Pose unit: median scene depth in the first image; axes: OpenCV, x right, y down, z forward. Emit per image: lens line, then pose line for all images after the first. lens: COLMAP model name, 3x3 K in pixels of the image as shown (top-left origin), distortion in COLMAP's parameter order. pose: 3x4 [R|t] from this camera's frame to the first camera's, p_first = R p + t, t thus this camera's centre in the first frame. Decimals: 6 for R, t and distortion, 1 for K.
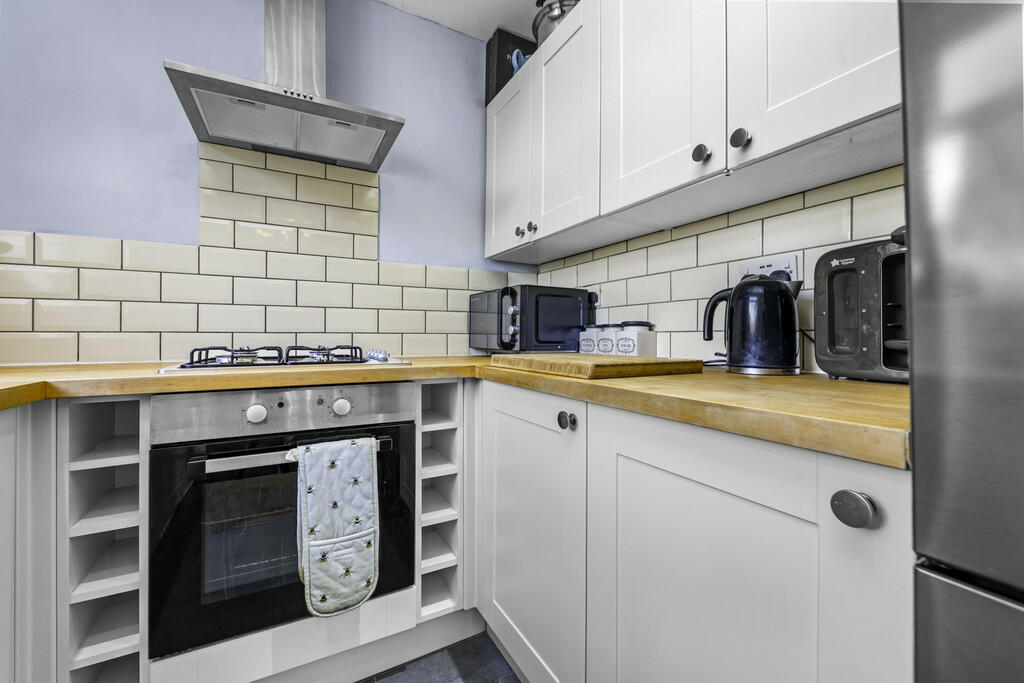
lens RADIAL K [[418.0, 0, 513.5], [0, 418.0, 332.2], [0, 0, 1]] dist [0.000742, -0.000450]
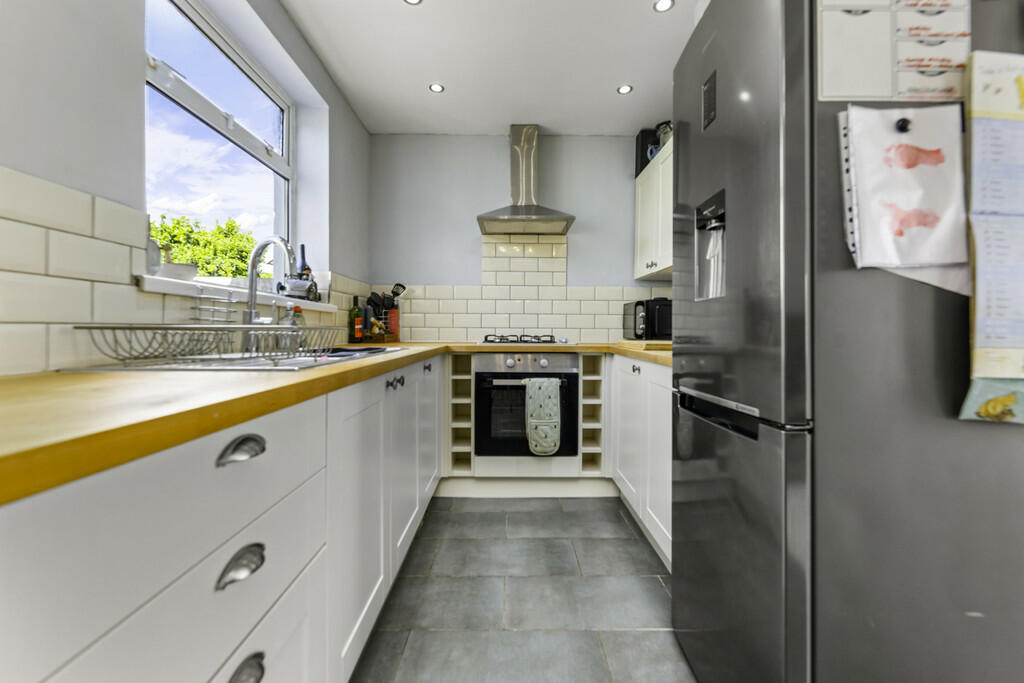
lens RADIAL K [[424.9, 0, 509.2], [0, 424.9, 330.7], [0, 0, 1]] dist [0.000804, -0.000017]
pose [[0.877041, 0.006107, -0.480378, 0.429404], [-0.000218, 0.999924, 0.012314, -0.013069], [0.480416, -0.010695, 0.876975, -0.894430]]
